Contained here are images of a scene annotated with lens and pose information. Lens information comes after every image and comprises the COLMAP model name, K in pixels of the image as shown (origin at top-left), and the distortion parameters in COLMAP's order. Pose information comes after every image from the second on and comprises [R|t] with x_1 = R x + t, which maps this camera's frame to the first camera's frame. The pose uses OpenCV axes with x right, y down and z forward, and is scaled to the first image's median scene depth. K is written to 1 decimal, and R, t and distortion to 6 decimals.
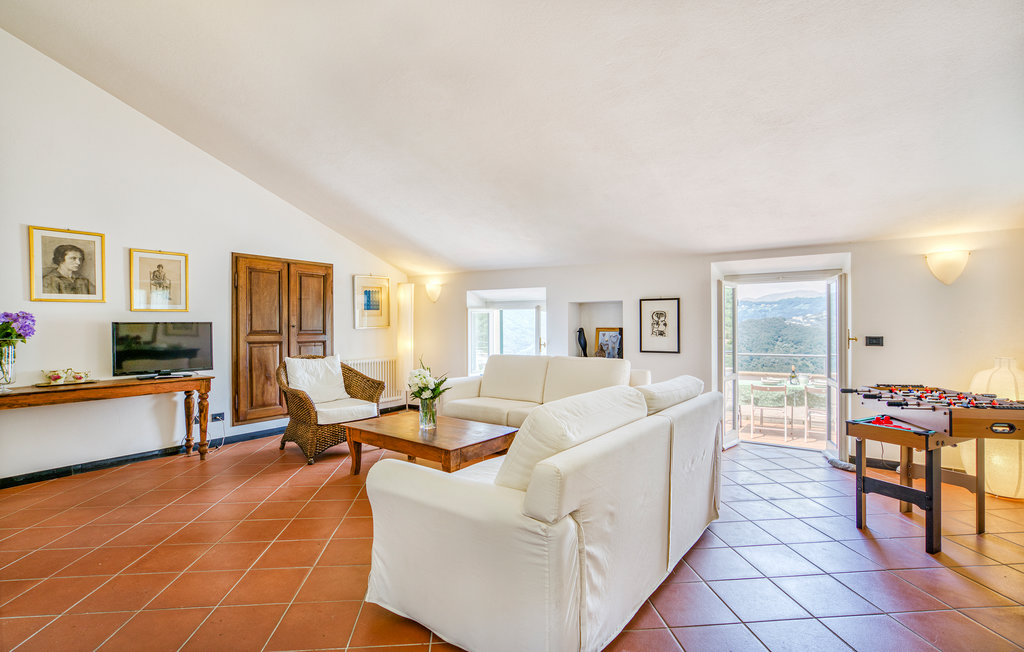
lens RADIAL K [[469.0, 0, 513.9], [0, 469.0, 327.4], [0, 0, 1]] dist [-0.011397, 0.004007]
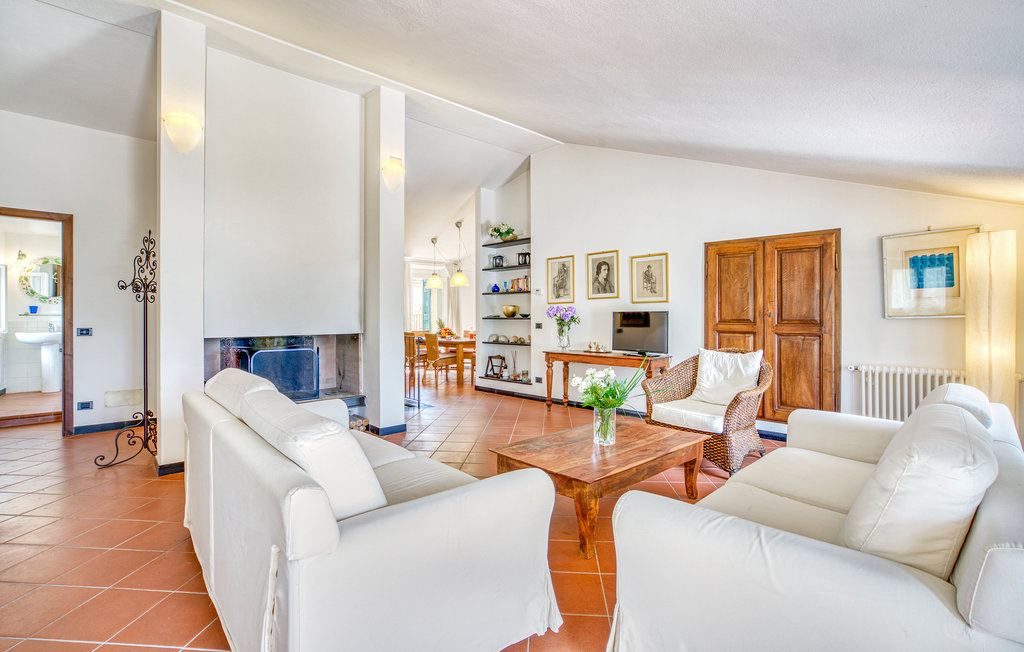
lens RADIAL K [[469.0, 0, 516.1], [0, 469.0, 318.6], [0, 0, 1]] dist [-0.011397, 0.004007]
pose [[-0.167598, 0.005319, -0.985841, 0.468670], [-0.005469, 0.999965, 0.006325, 0.001703], [0.985840, 0.006452, -0.167563, 0.750979]]
